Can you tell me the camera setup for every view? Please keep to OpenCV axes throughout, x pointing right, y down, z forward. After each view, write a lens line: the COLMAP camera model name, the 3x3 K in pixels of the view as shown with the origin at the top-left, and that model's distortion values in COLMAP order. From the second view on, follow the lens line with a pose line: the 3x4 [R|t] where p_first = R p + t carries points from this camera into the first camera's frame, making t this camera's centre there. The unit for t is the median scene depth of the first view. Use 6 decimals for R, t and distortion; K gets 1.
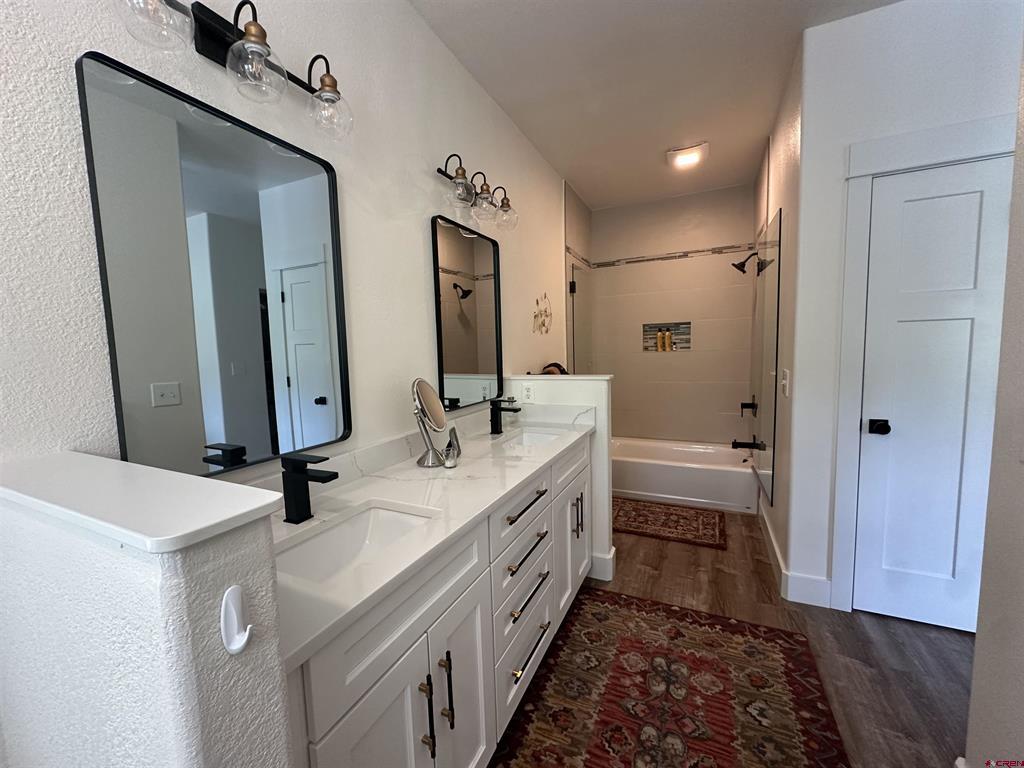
lens RADIAL K [[409.3, 0, 512.4], [0, 409.3, 383.3], [0, 0, 1]] dist [-0.001432, -0.000124]
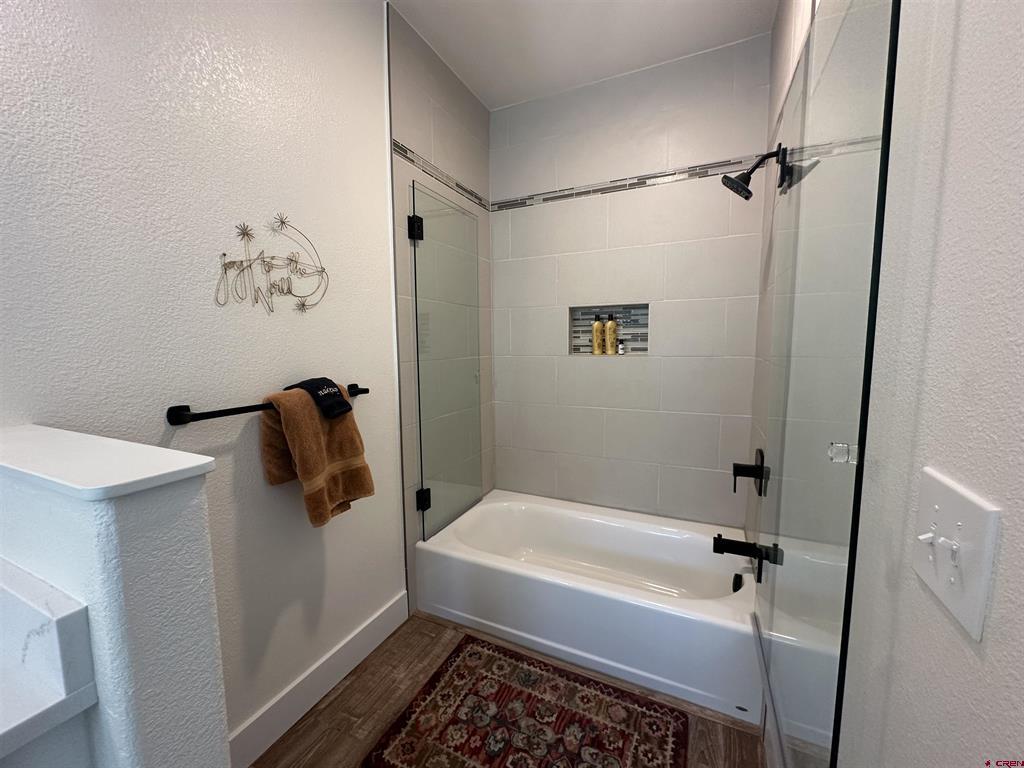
lens RADIAL K [[409.3, 0, 509.6], [0, 409.3, 386.1], [0, 0, 1]] dist [-0.001432, -0.000124]
pose [[0.999779, 0.020534, 0.004443, 0.244444], [-0.020605, 0.999652, 0.016499, -0.042126], [-0.004102, -0.016587, 0.999854, 0.436916]]
